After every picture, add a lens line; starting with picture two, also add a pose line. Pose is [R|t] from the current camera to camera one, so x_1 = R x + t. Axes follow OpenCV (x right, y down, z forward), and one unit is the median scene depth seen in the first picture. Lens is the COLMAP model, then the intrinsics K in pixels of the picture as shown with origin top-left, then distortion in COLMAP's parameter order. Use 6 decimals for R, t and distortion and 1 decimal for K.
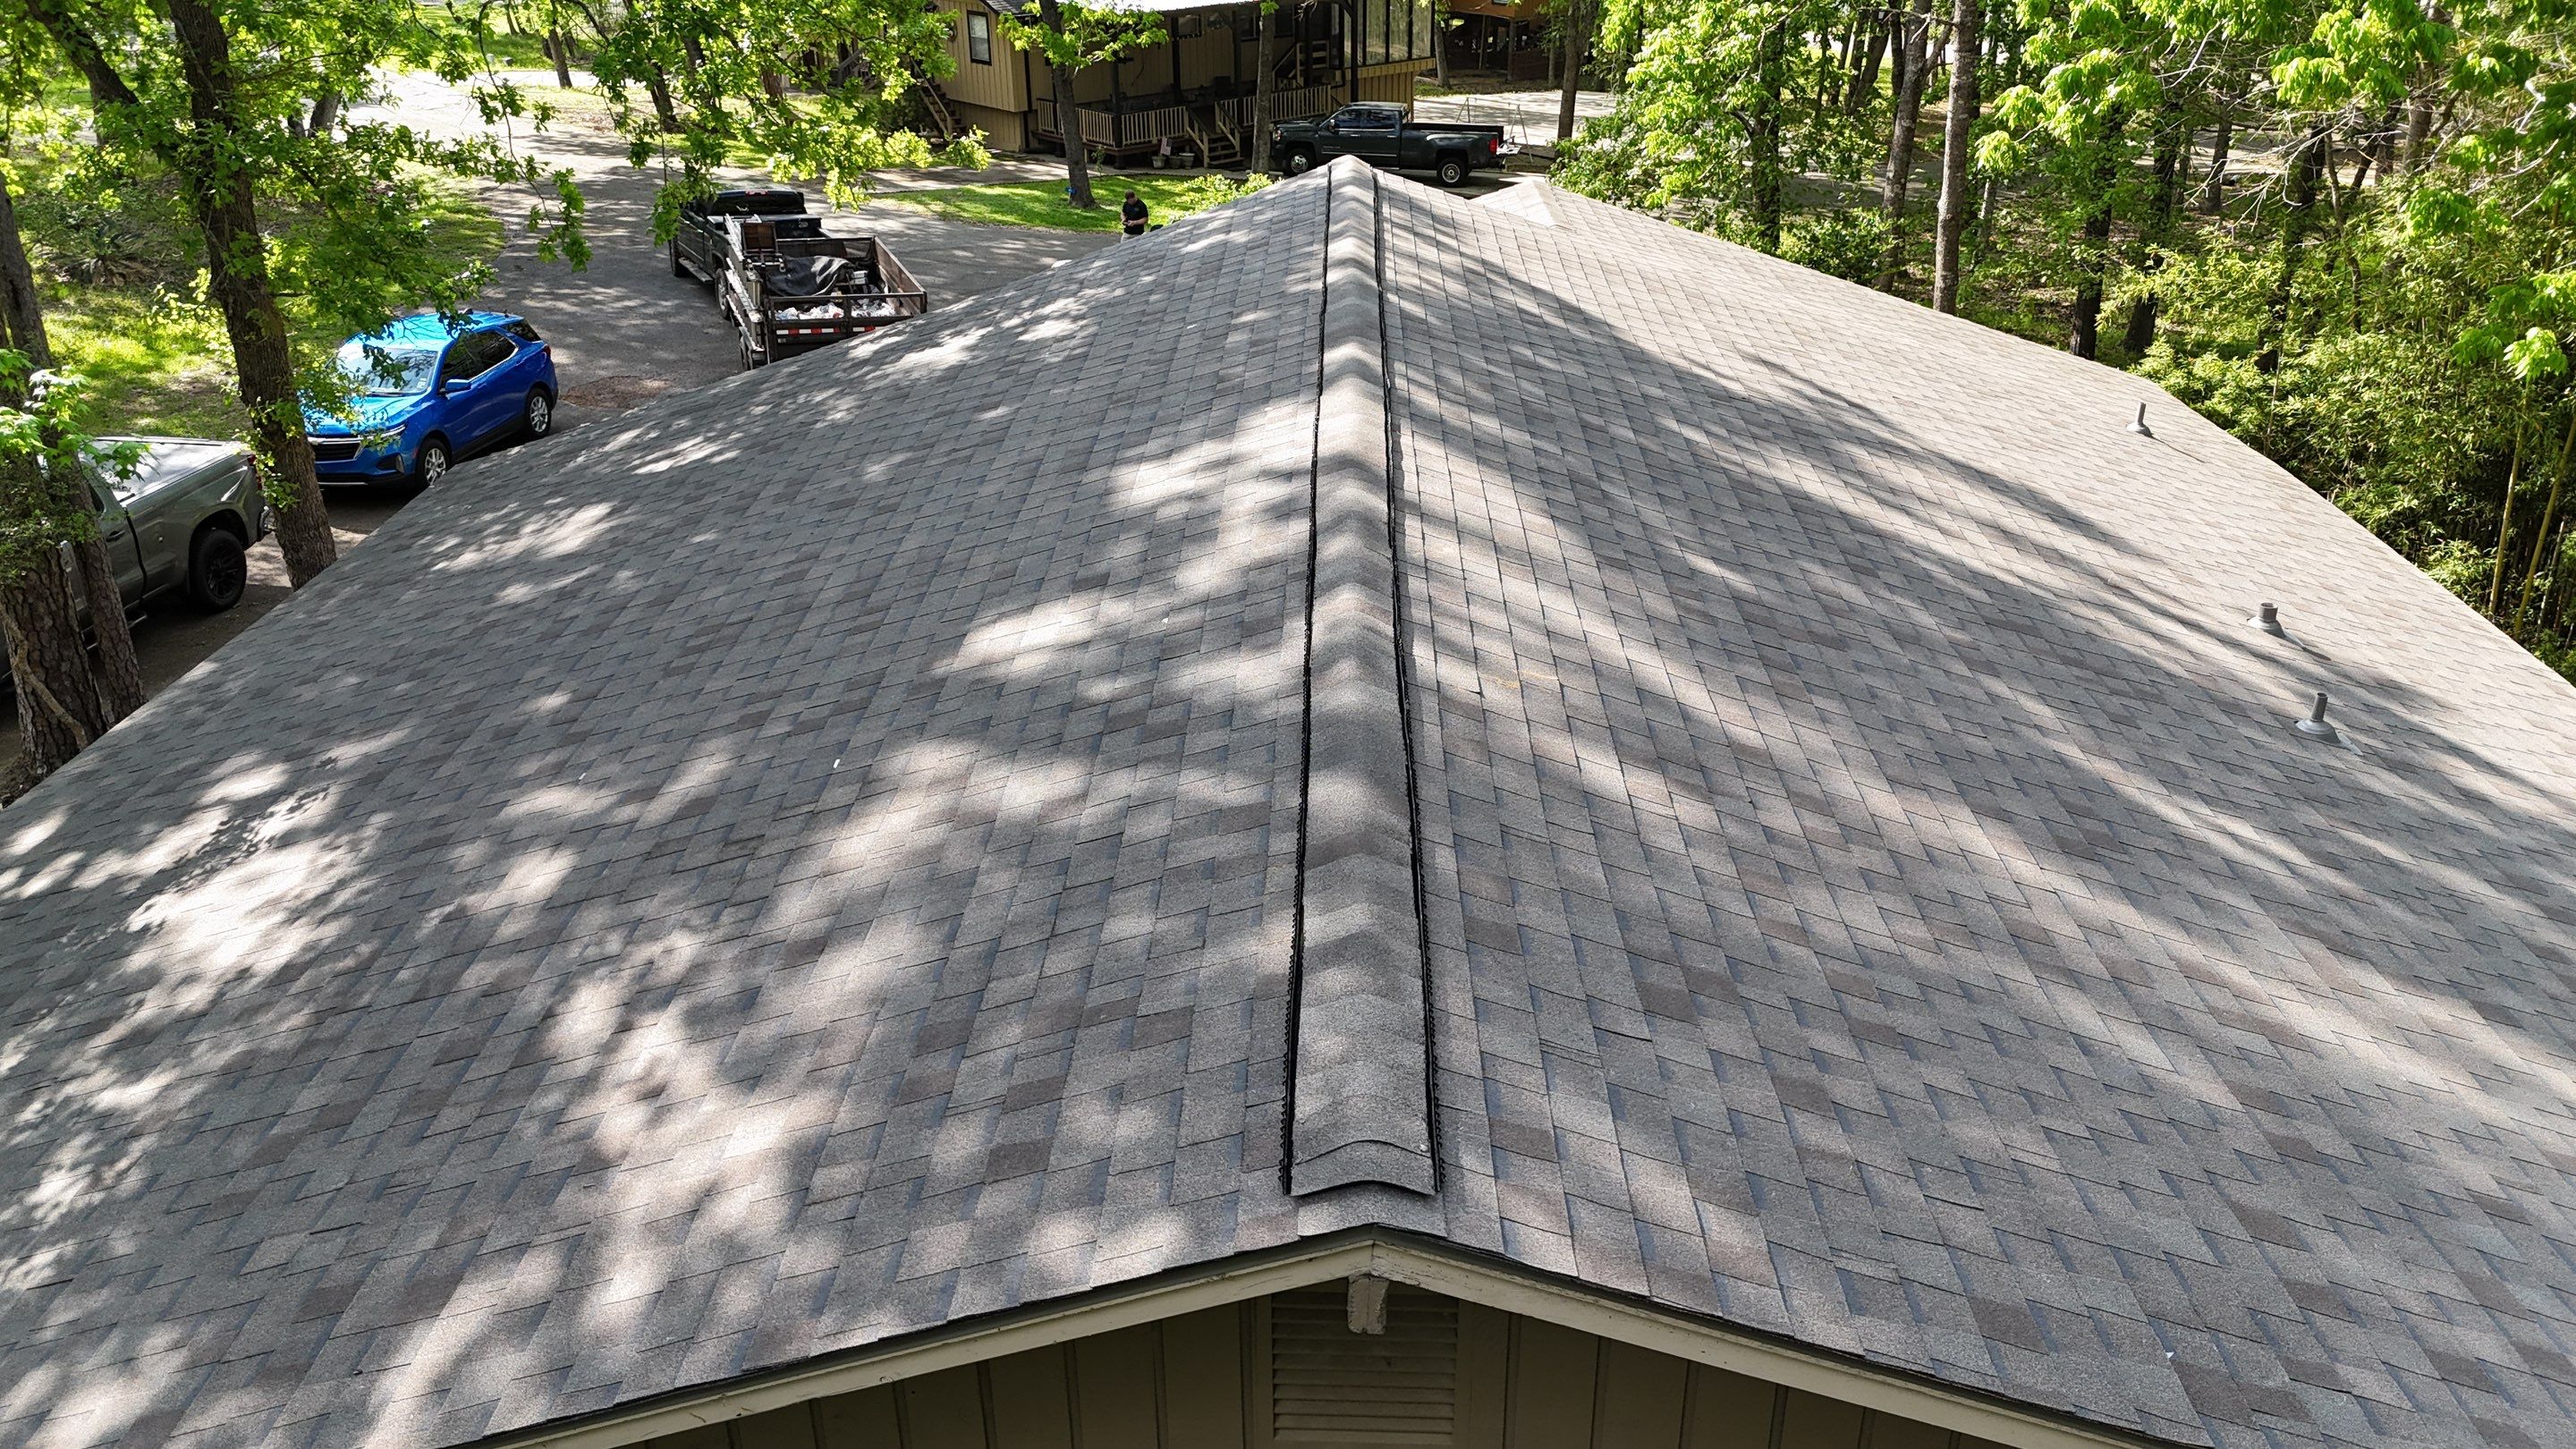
lens RADIAL K [[1919.2, 0, 1288.0], [0, 1919.2, 724.5], [0, 0, 1]] dist [0.006552, 0.001697]
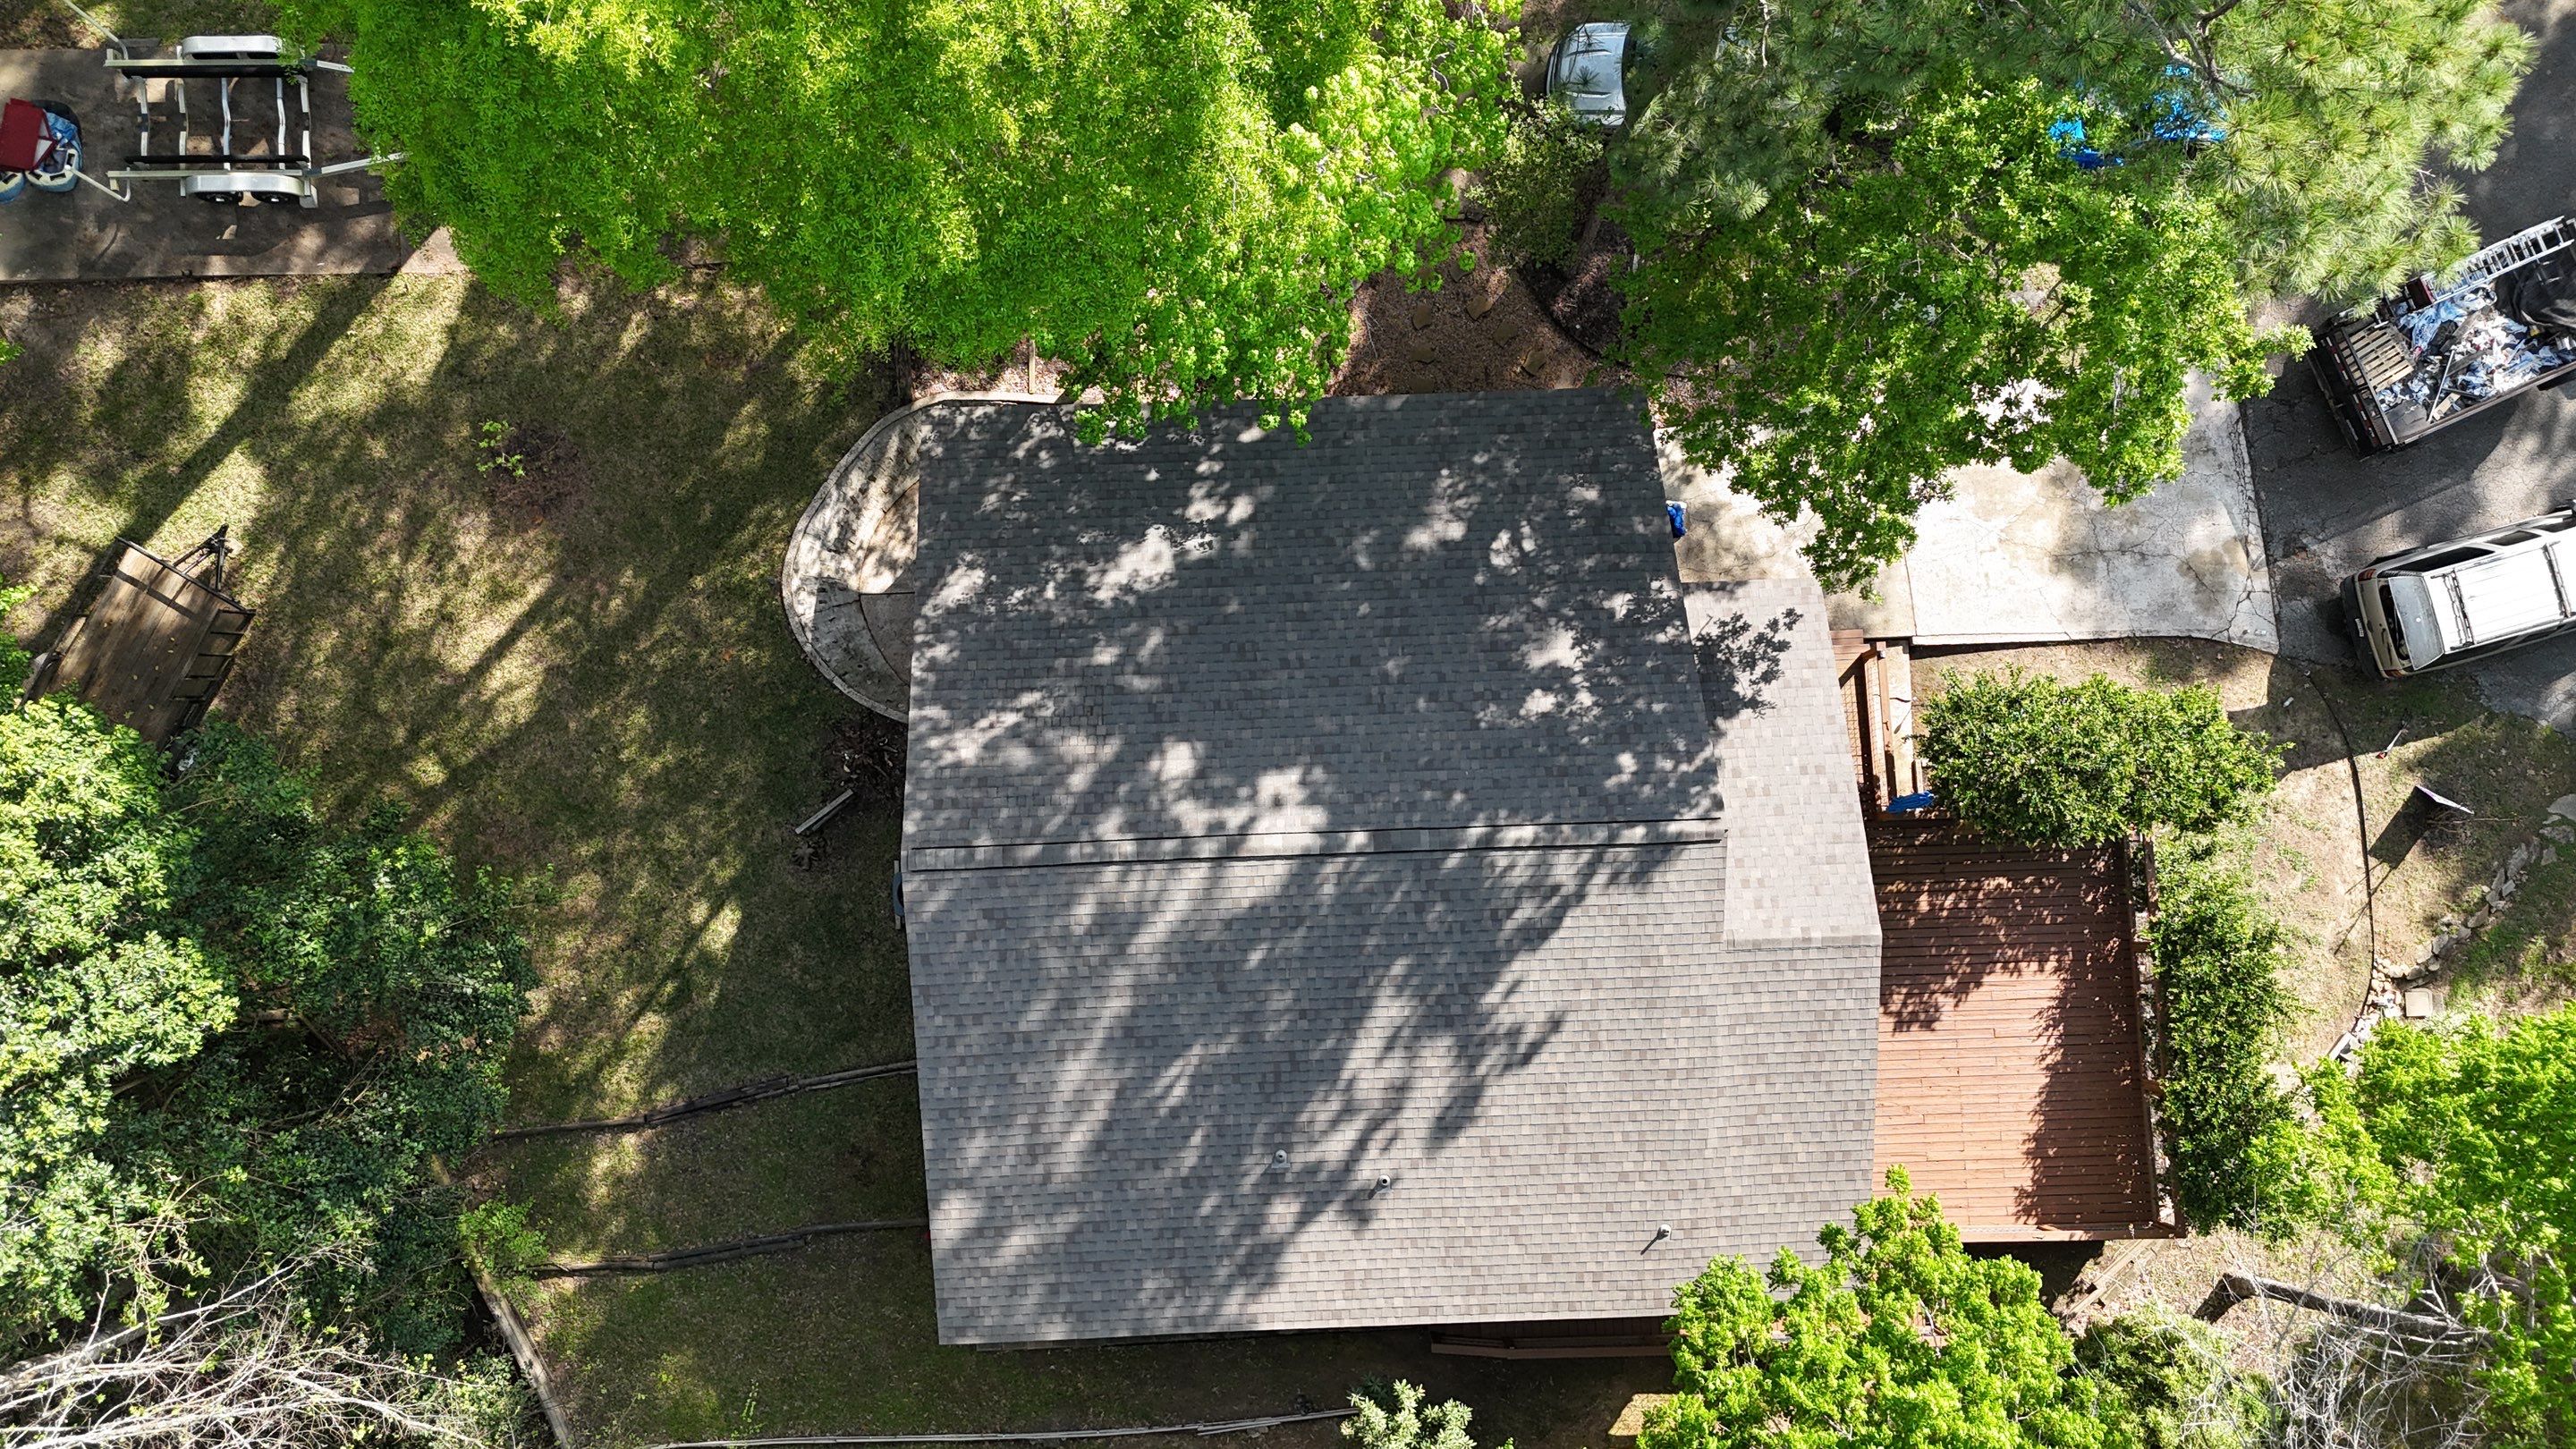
lens RADIAL K [[1841.4, 0, 1288.0], [0, 1841.4, 724.5], [0, 0, 1]] dist [0.135607, -0.177774]
pose [[0.063616, 0.994540, -0.082729, 0.115349], [-0.452820, 0.102638, 0.885675, -3.752525], [0.889330, -0.018882, 0.456877, -0.495065]]
